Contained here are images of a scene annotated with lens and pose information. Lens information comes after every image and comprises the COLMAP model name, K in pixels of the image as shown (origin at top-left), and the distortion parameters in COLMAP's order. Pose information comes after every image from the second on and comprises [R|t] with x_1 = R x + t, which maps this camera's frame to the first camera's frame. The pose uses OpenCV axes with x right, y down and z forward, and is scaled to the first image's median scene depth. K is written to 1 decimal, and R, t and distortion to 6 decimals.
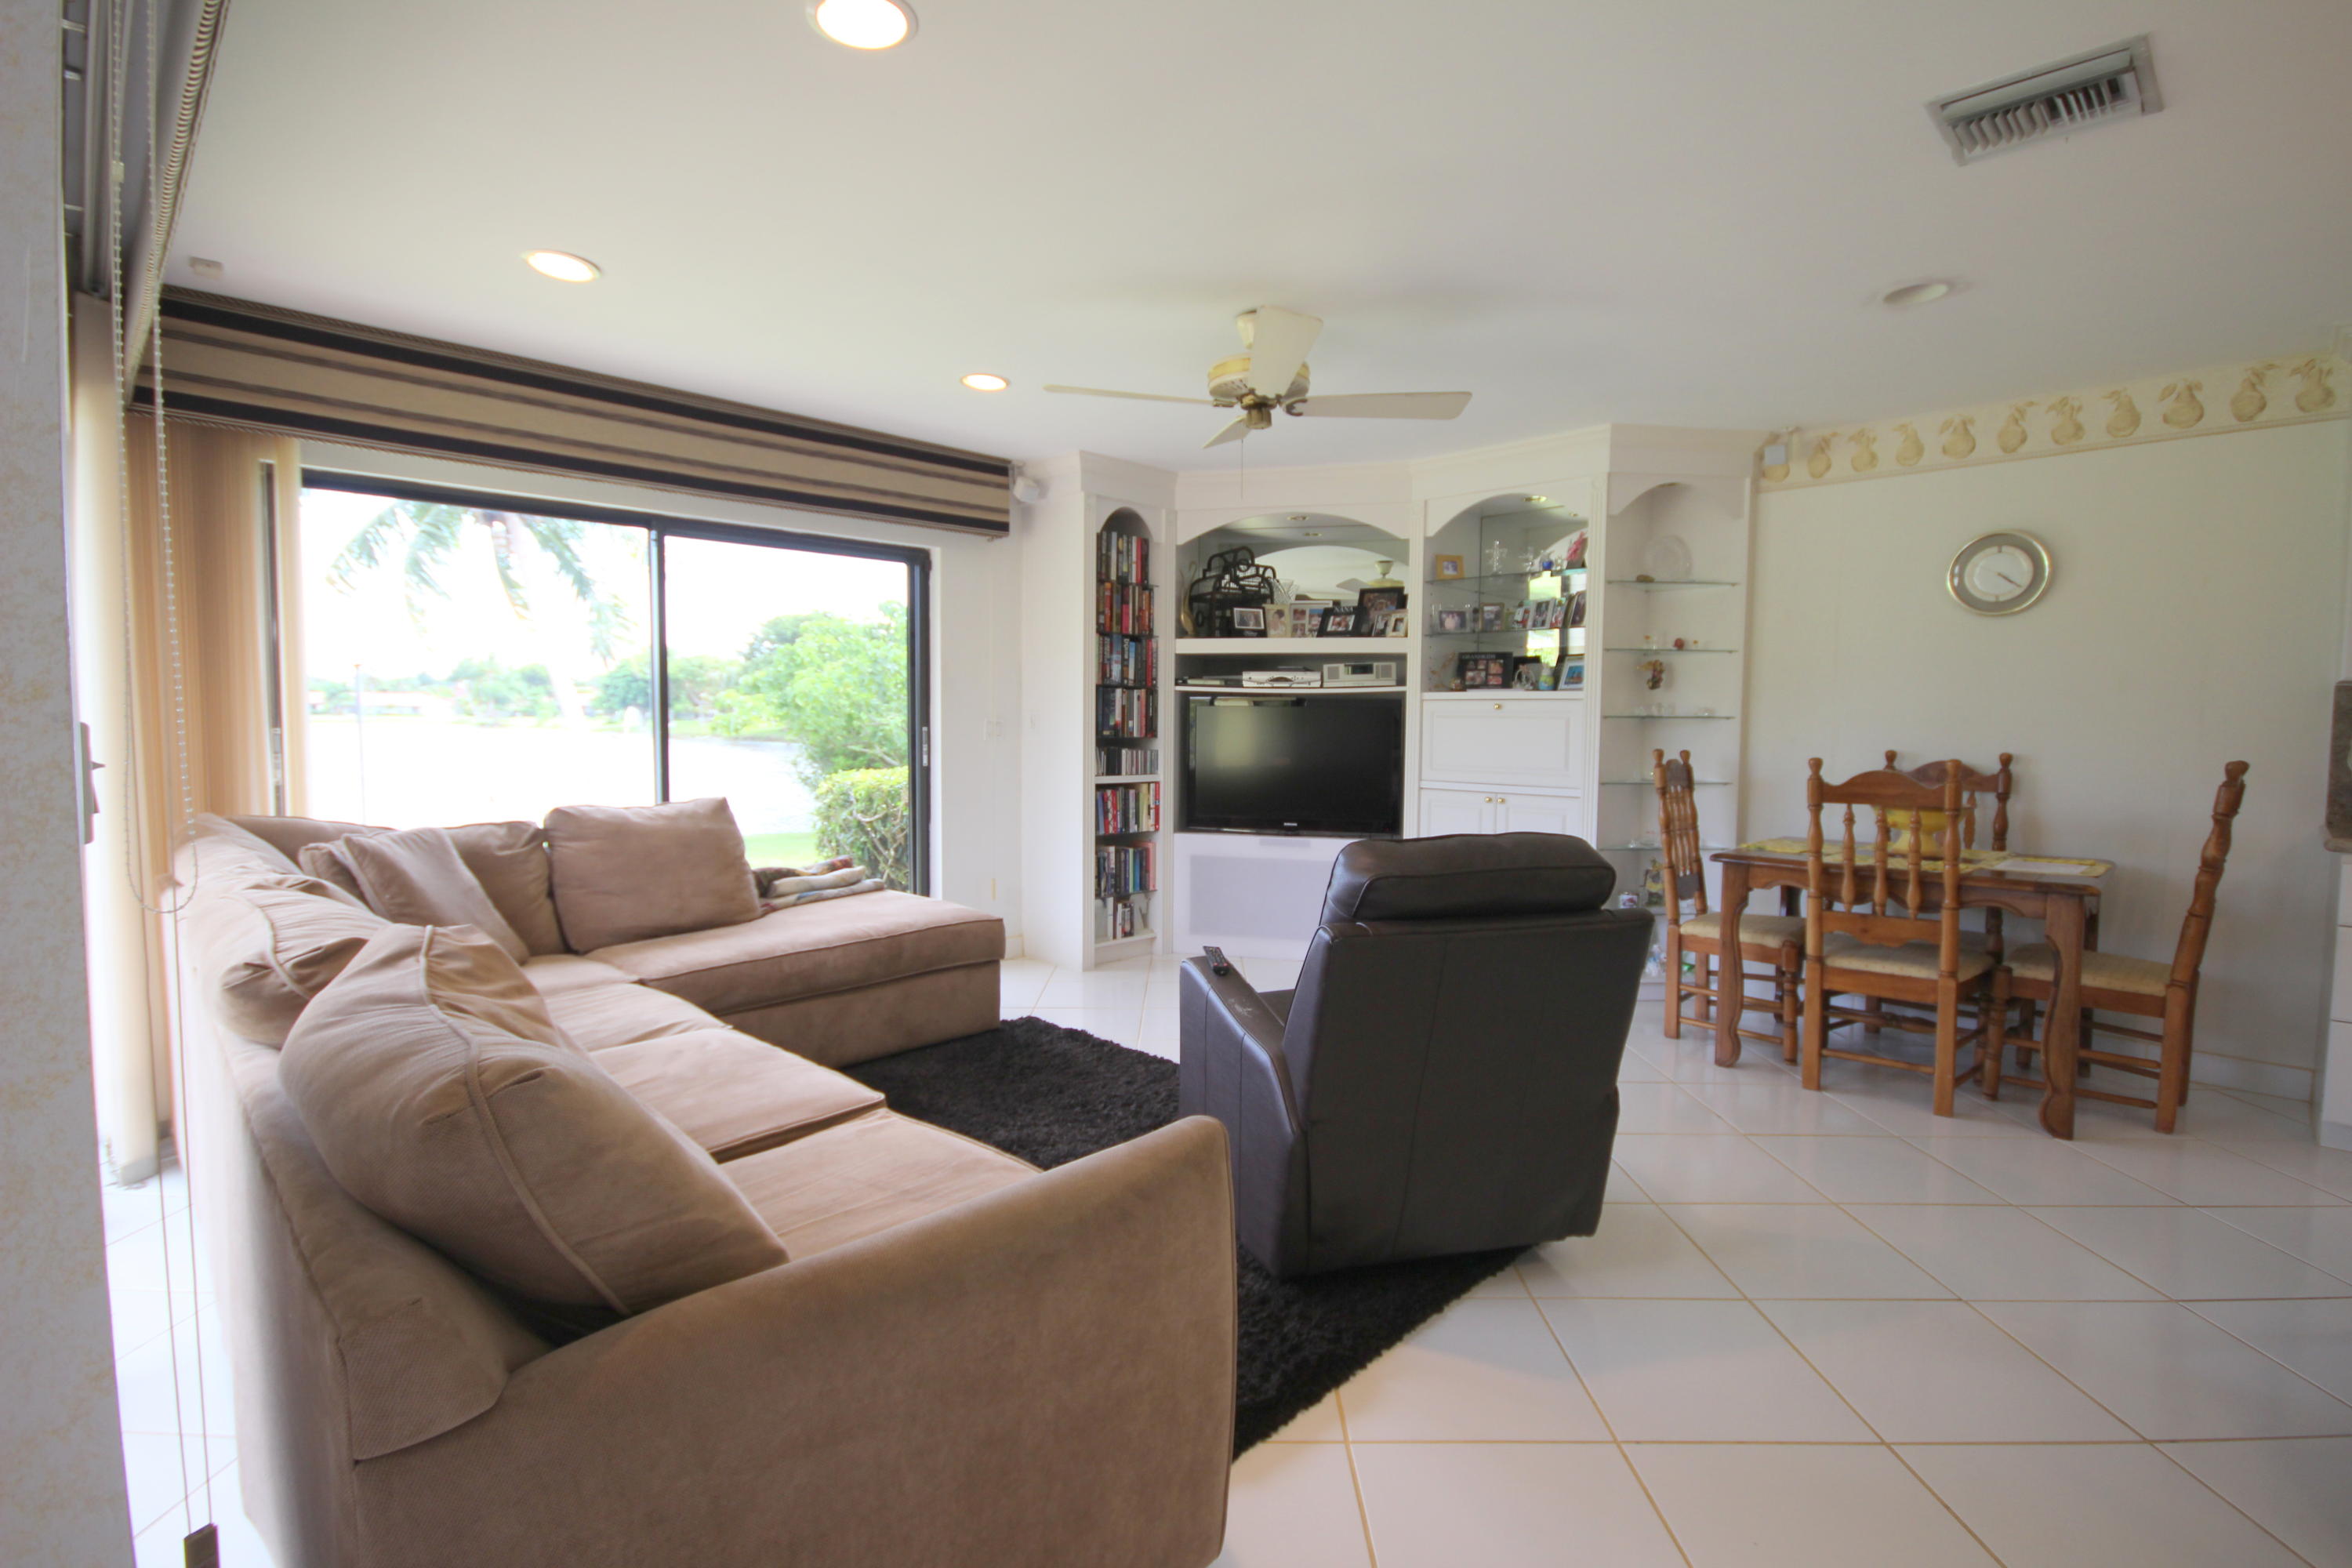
lens RADIAL K [[1108.8, 0, 1176.0], [0, 1108.8, 784.0], [0, 0, 1]] dist [0.018299, -0.016086]
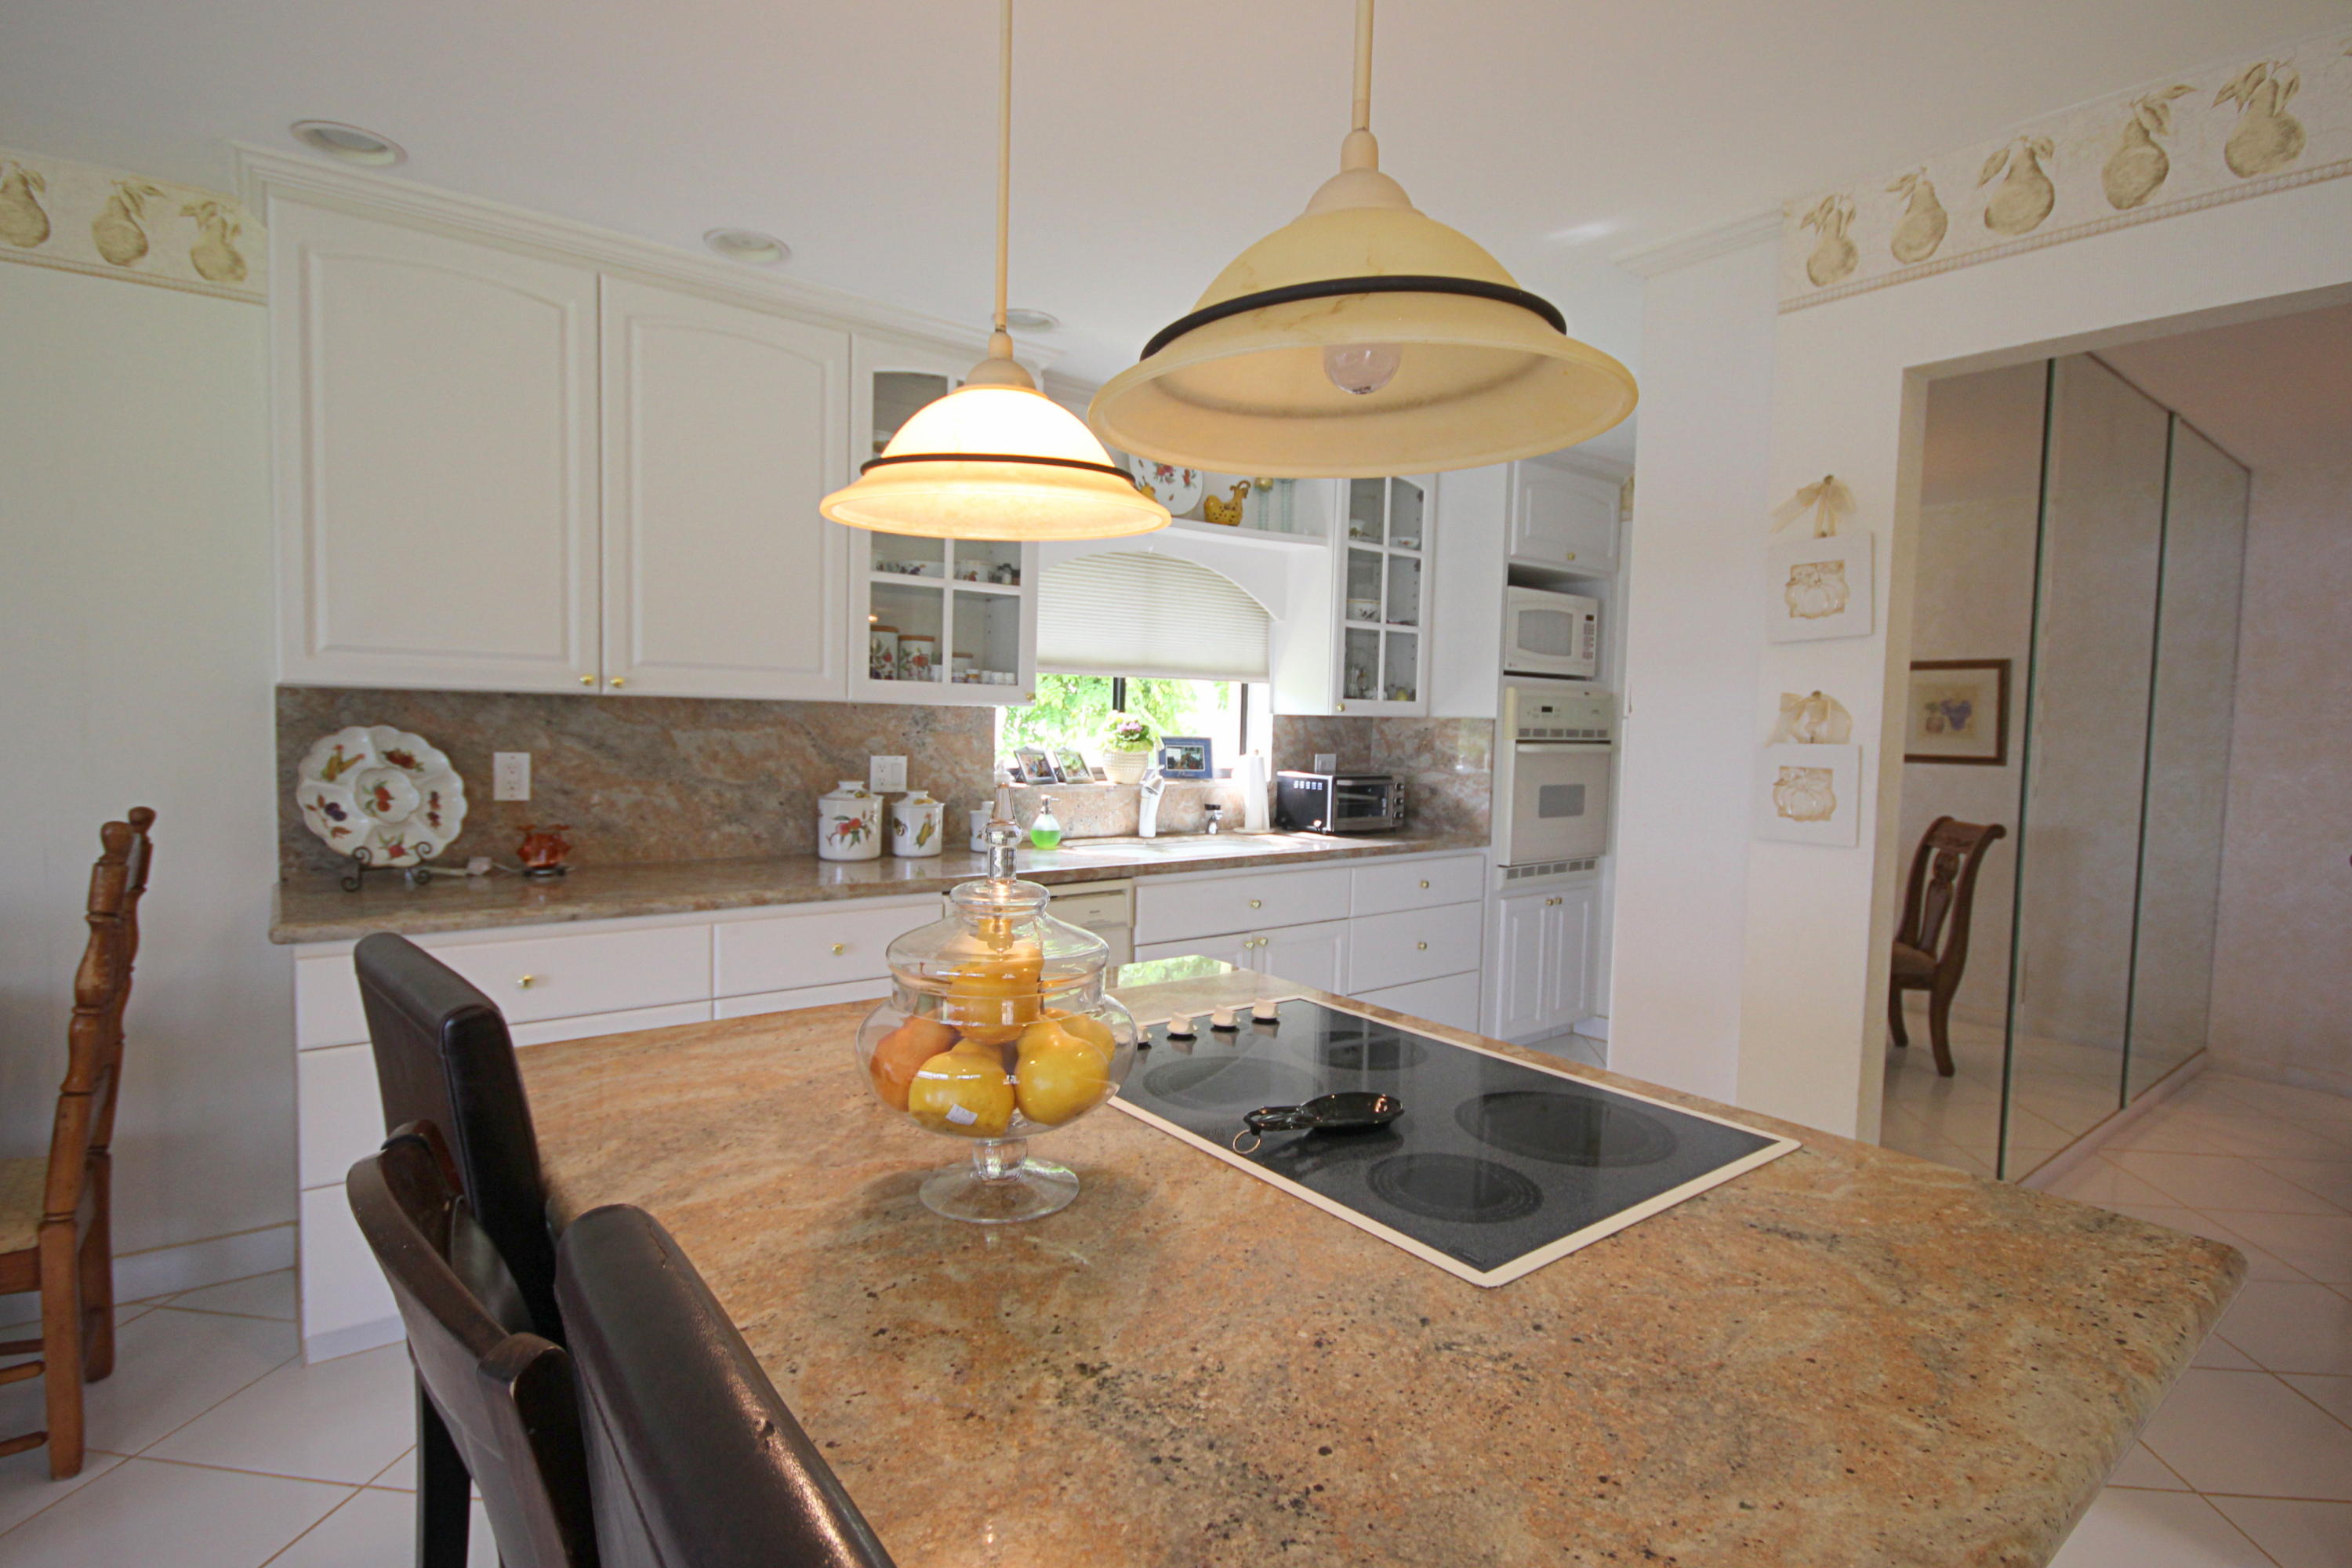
lens RADIAL K [[1138.8, 0, 1209.8], [0, 1138.8, 778.7], [0, 0, 1]] dist [0.019047, -0.019381]
pose [[0.105391, -0.060290, 0.992602, 0.401246], [0.036511, 0.997722, 0.056725, -0.052746], [-0.993760, 0.030263, 0.107352, 0.348864]]
